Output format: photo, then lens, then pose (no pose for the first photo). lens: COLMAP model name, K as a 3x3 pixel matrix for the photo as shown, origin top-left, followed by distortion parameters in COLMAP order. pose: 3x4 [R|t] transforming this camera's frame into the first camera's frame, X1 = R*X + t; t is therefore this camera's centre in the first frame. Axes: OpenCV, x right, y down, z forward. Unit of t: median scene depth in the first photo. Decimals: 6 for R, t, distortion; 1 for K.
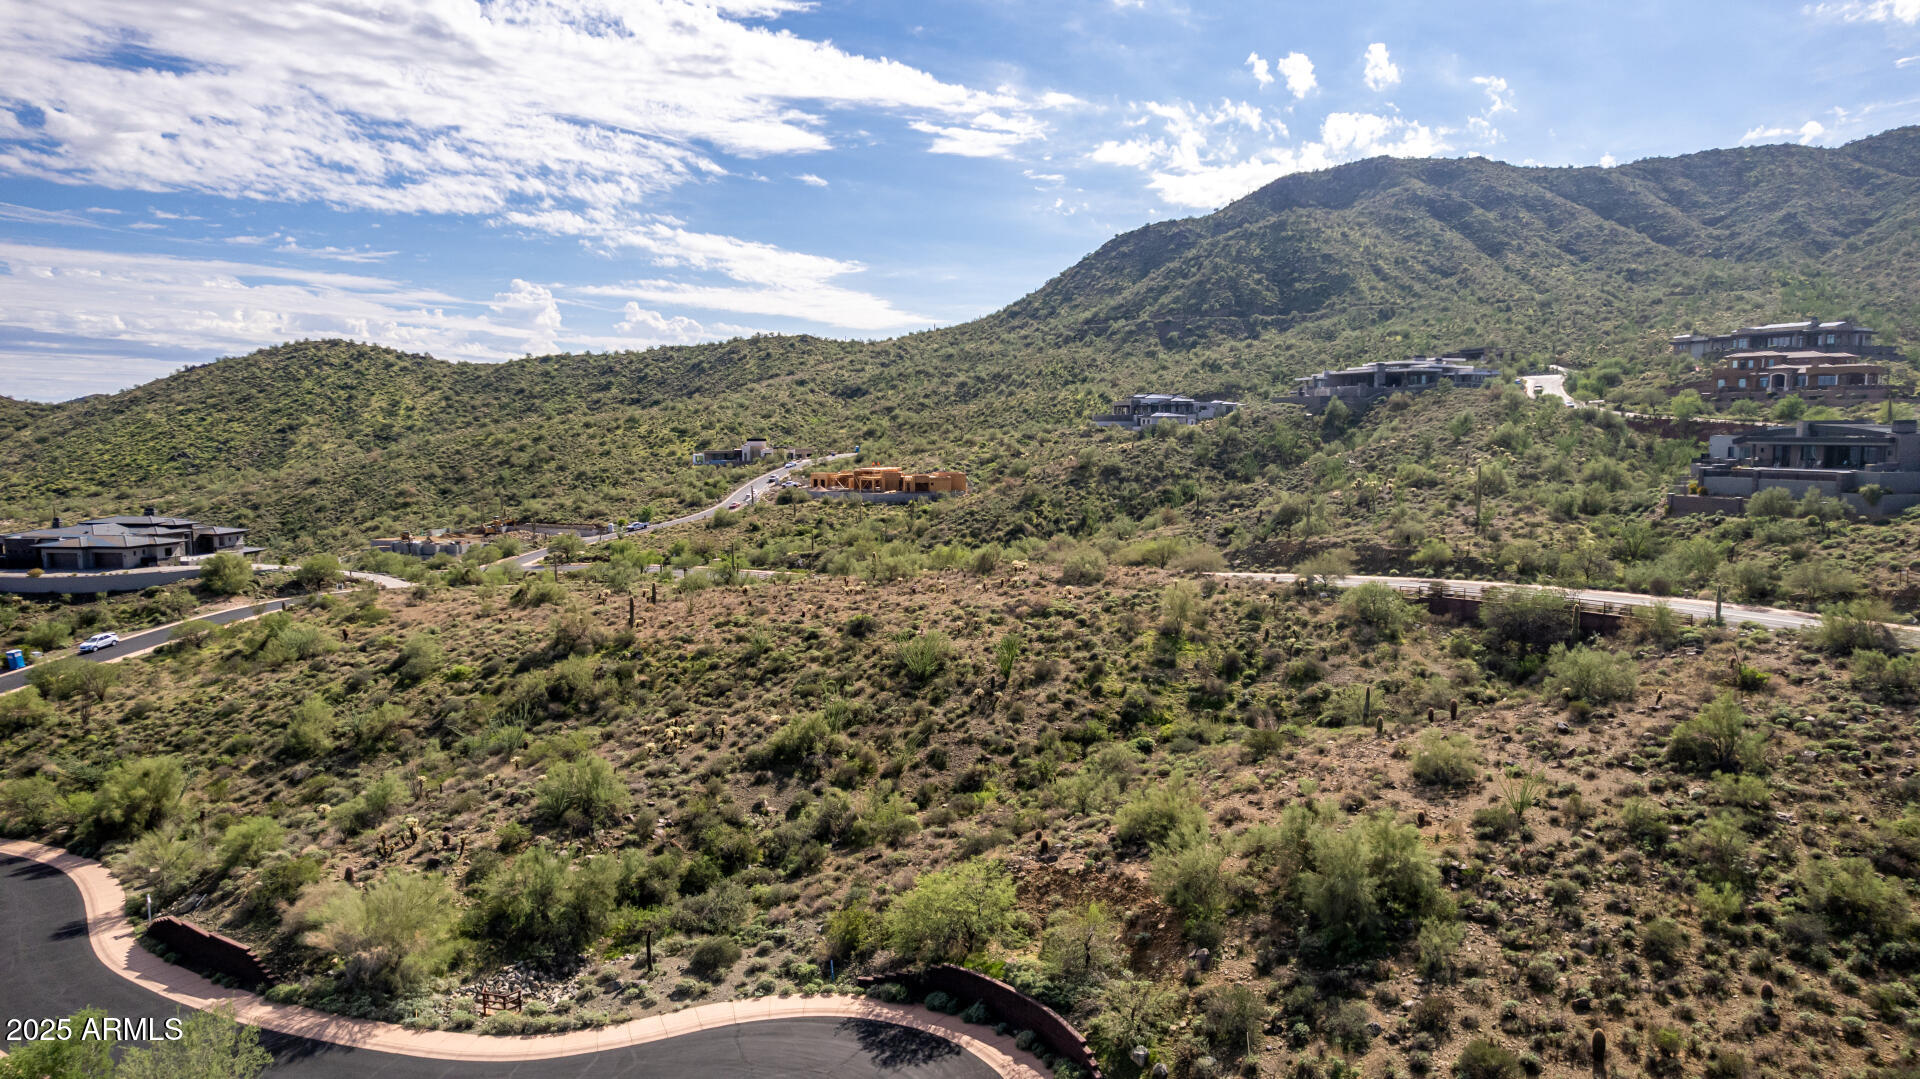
lens RADIAL K [[1222.3, 0, 965.7], [0, 1222.3, 547.7], [0, 0, 1]] dist [-0.074569, 0.064108]
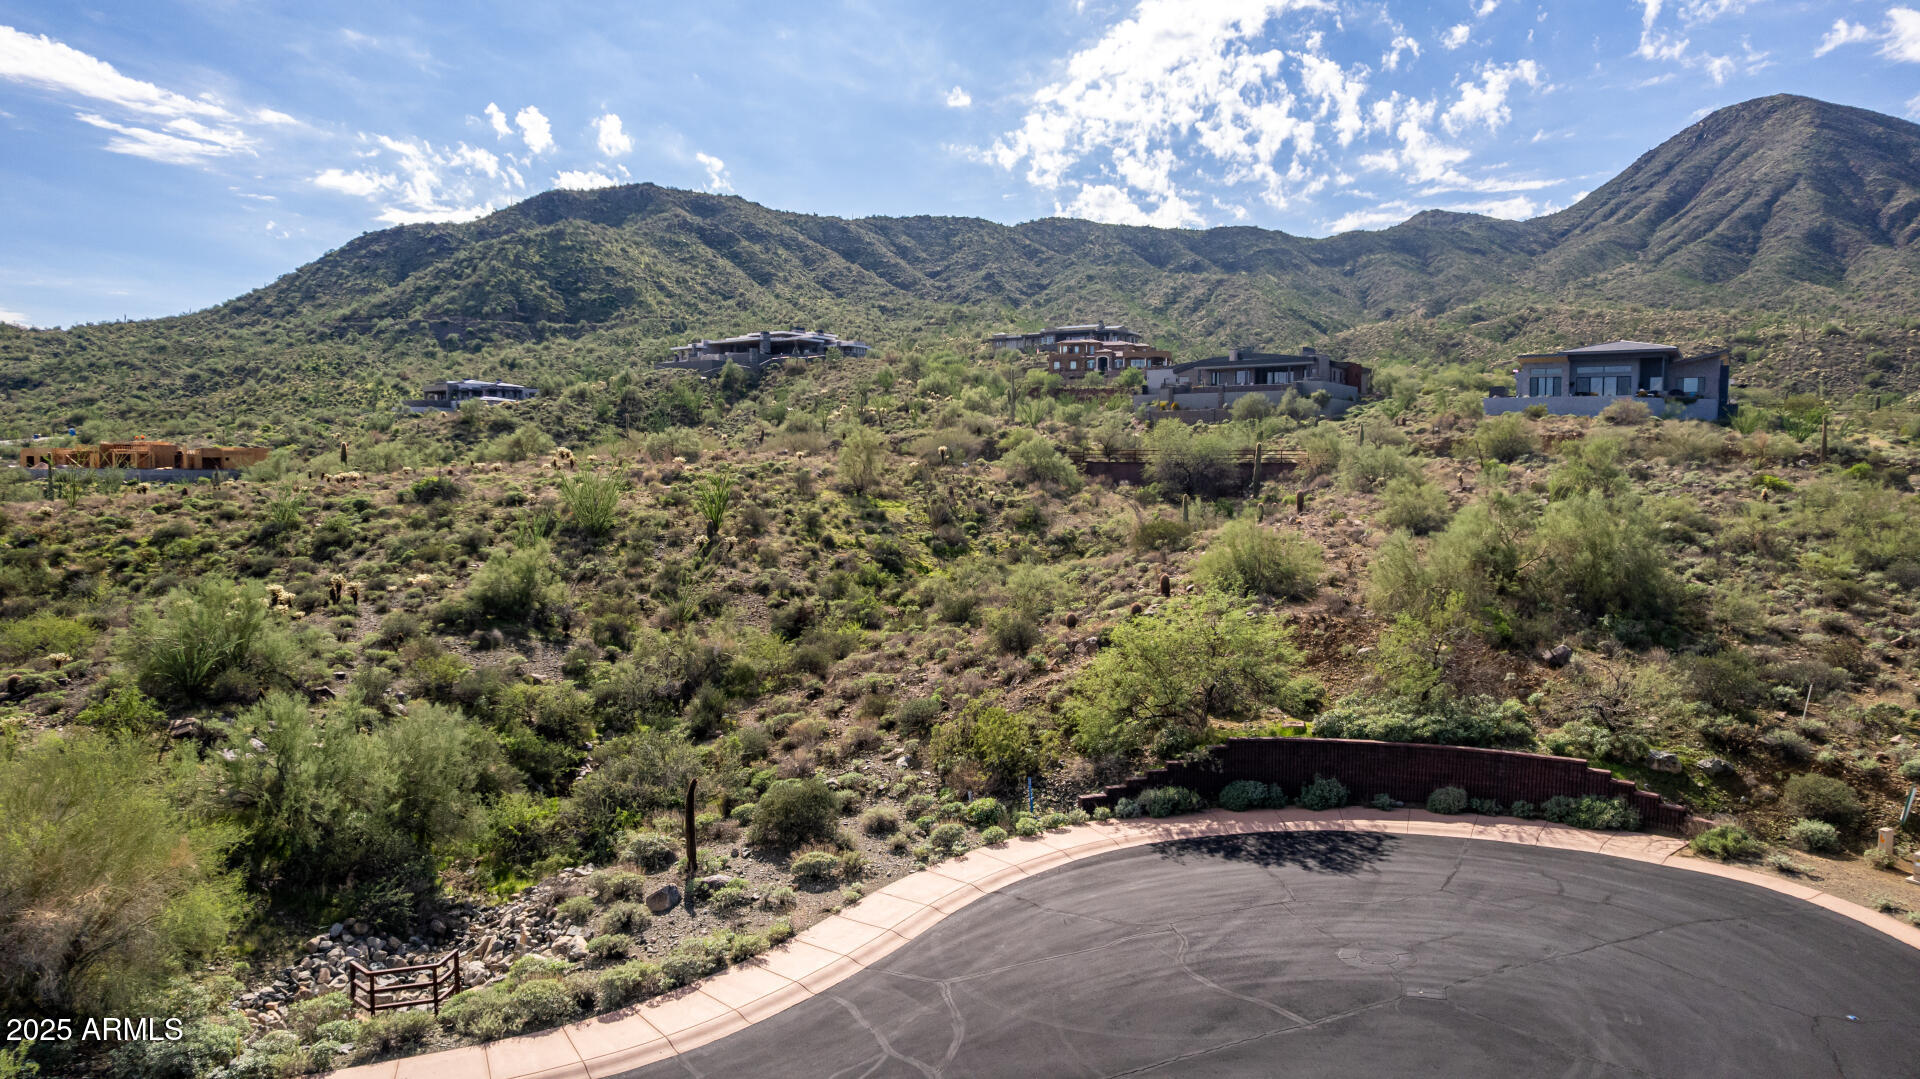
lens RADIAL K [[1222.3, 0, 958.4], [0, 1222.3, 543.5], [0, 0, 1]] dist [-0.074569, 0.064108]
pose [[0.822070, -0.024427, 0.568862, -0.217373], [0.046137, 0.998652, -0.023791, 0.115285], [-0.567513, 0.045804, 0.822089, 0.259059]]
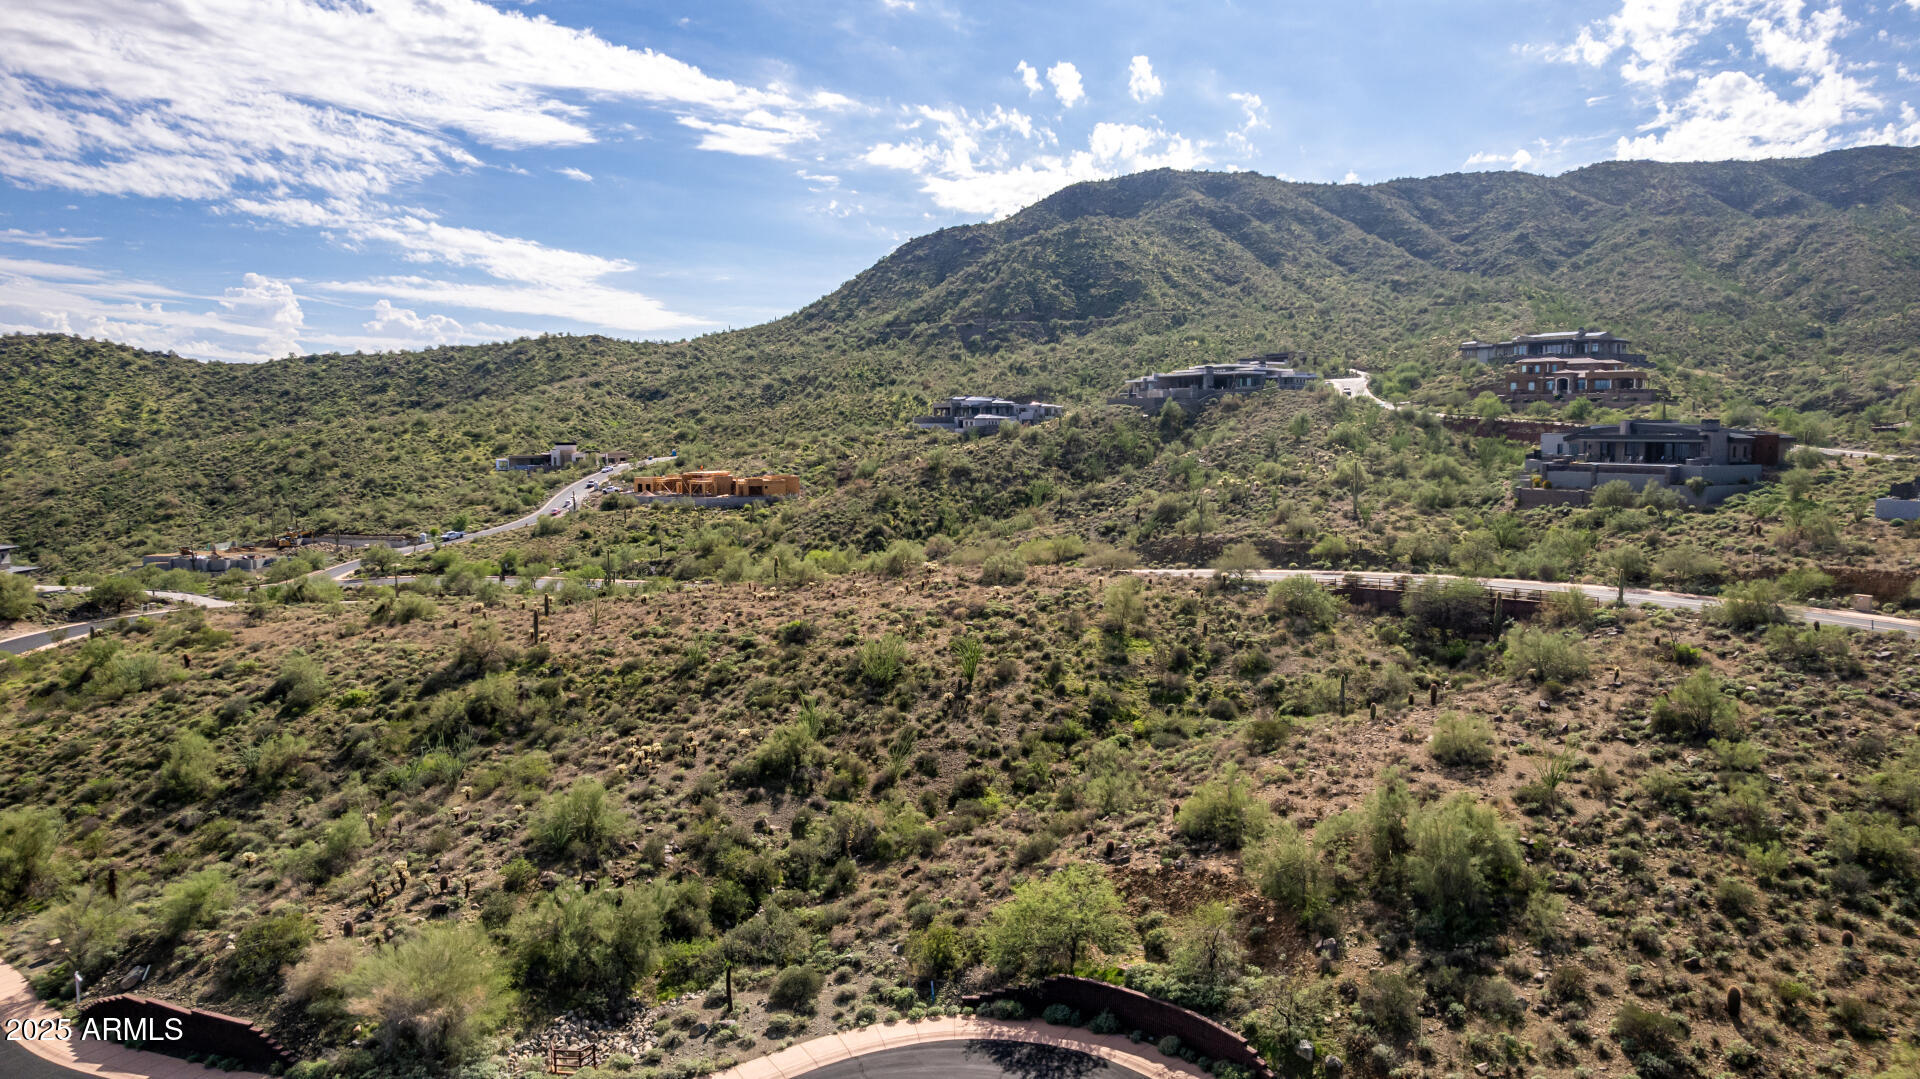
lens RADIAL K [[1222.3, 0, 963.6], [0, 1222.3, 542.1], [0, 0, 1]] dist [-0.074569, 0.064108]
pose [[0.984395, -0.018392, 0.175007, -0.116870], [0.019627, 0.999793, -0.005325, 0.000156], [-0.174873, 0.008676, 0.984553, 0.025408]]
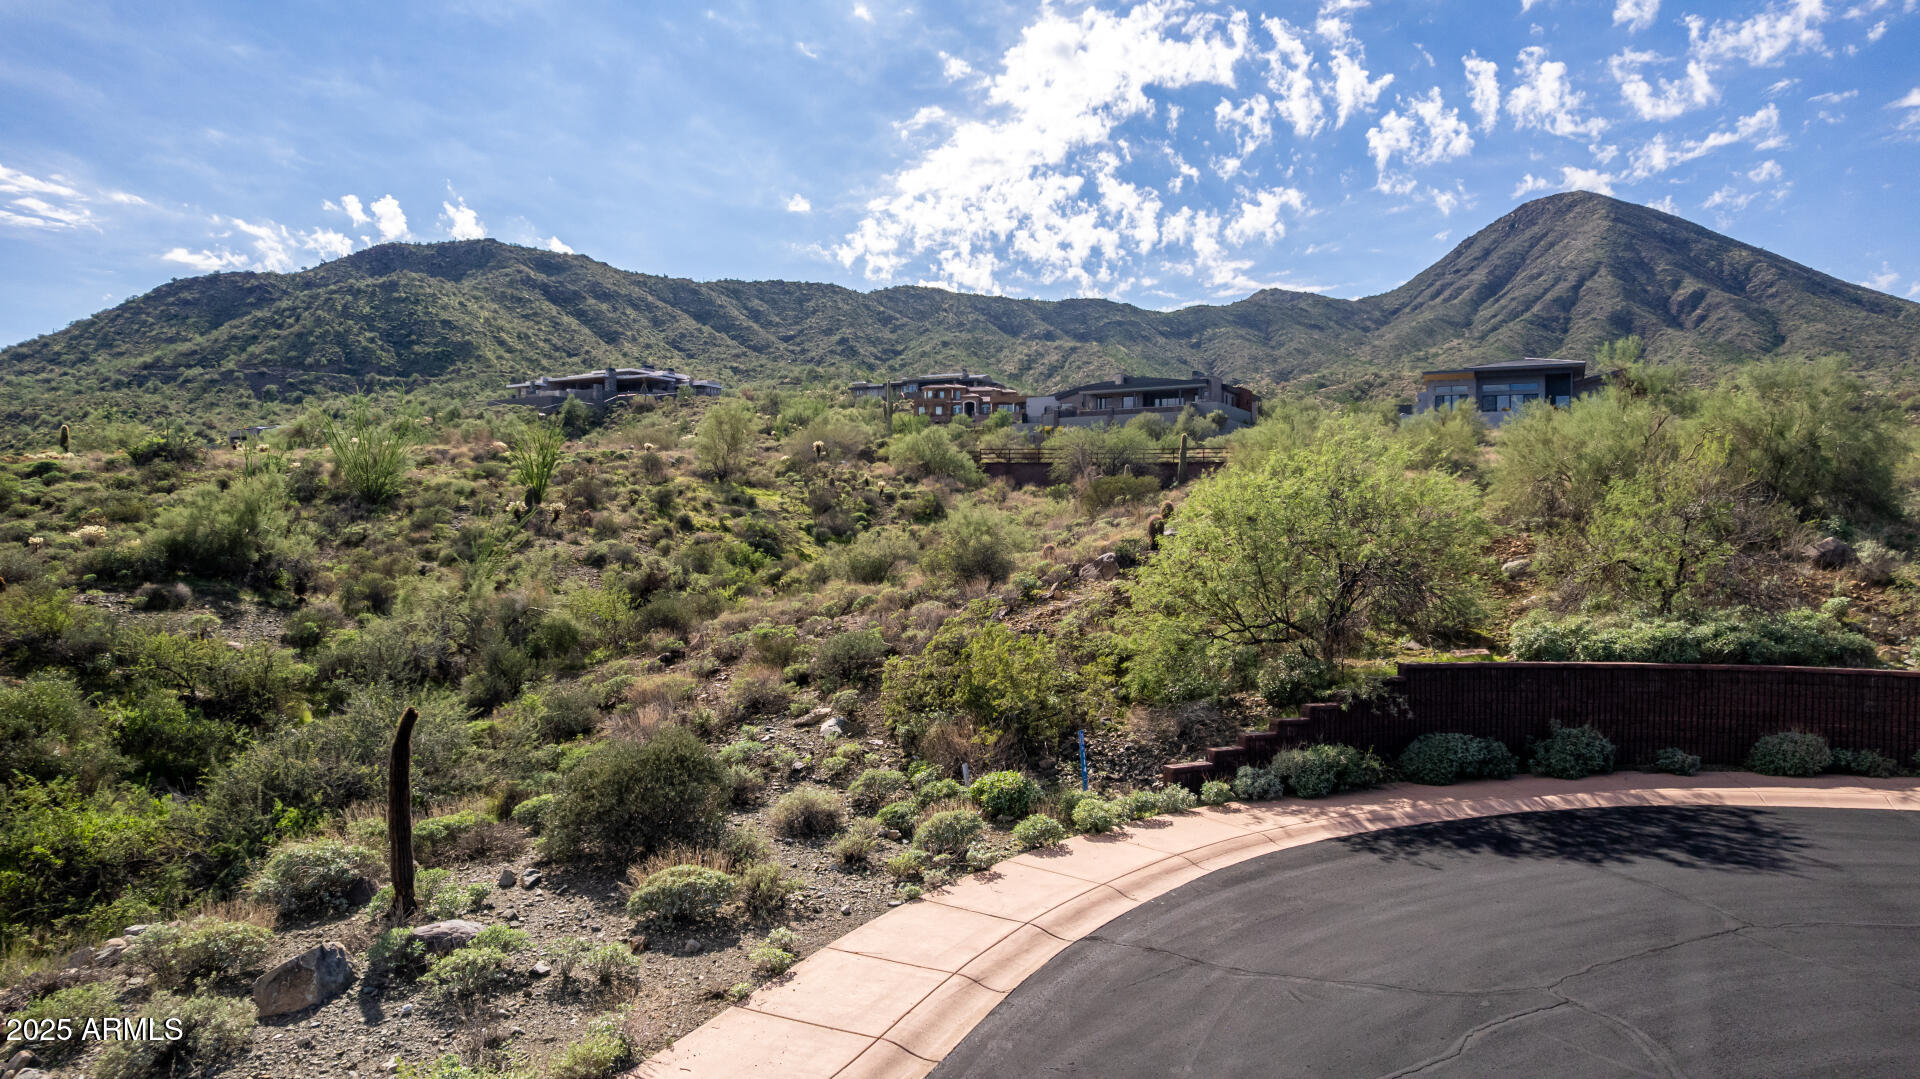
lens RADIAL K [[1222.3, 0, 958.4], [0, 1222.3, 548.7], [0, 0, 1]] dist [-0.074569, 0.064108]
pose [[0.747129, 0.006843, 0.664644, -0.160744], [0.055462, 0.995818, -0.072597, 0.149357], [-0.662361, 0.091102, 0.743625, 0.373098]]
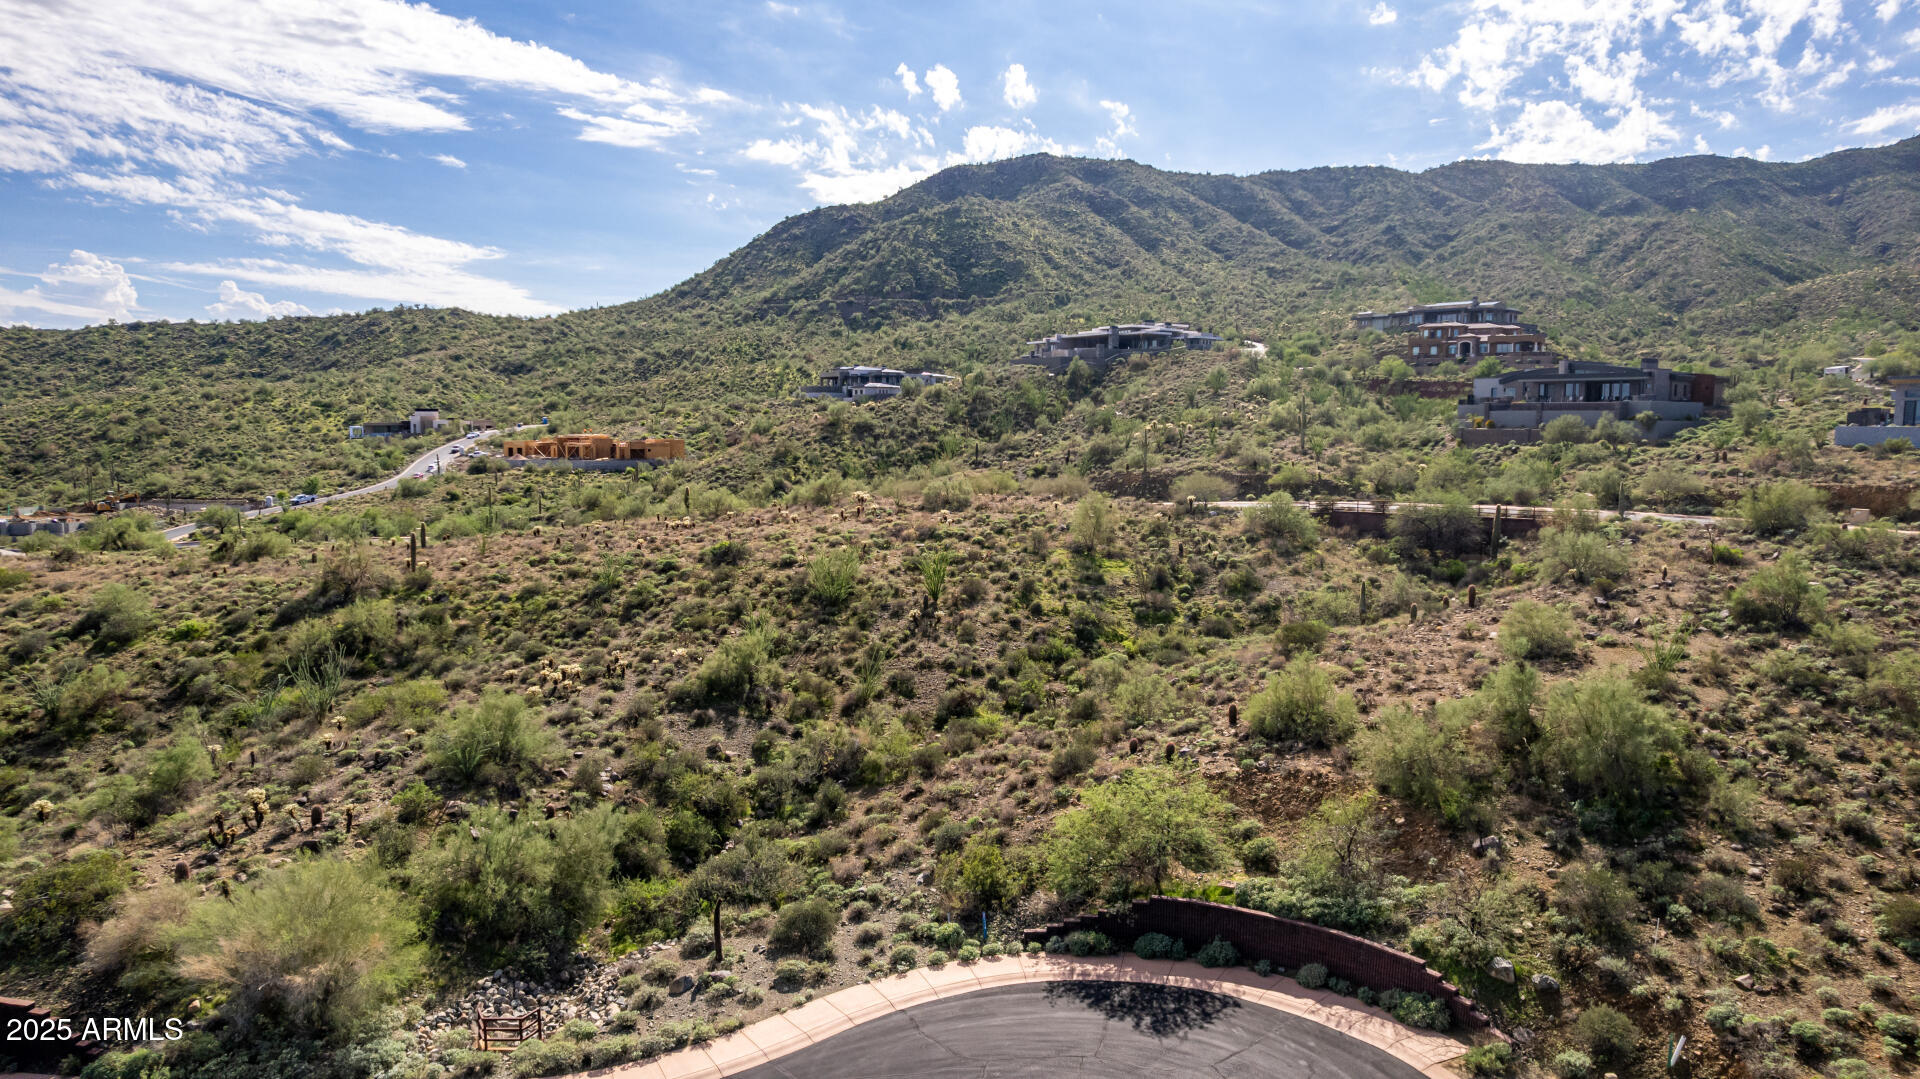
lens RADIAL K [[1222.3, 0, 962.9], [0, 1222.3, 538.8], [0, 0, 1]] dist [-0.074569, 0.064108]
pose [[0.960234, -0.020039, 0.278476, -0.153465], [0.020987, 0.999780, -0.000422, 0.053804], [-0.278406, 0.006250, 0.960443, 0.139074]]
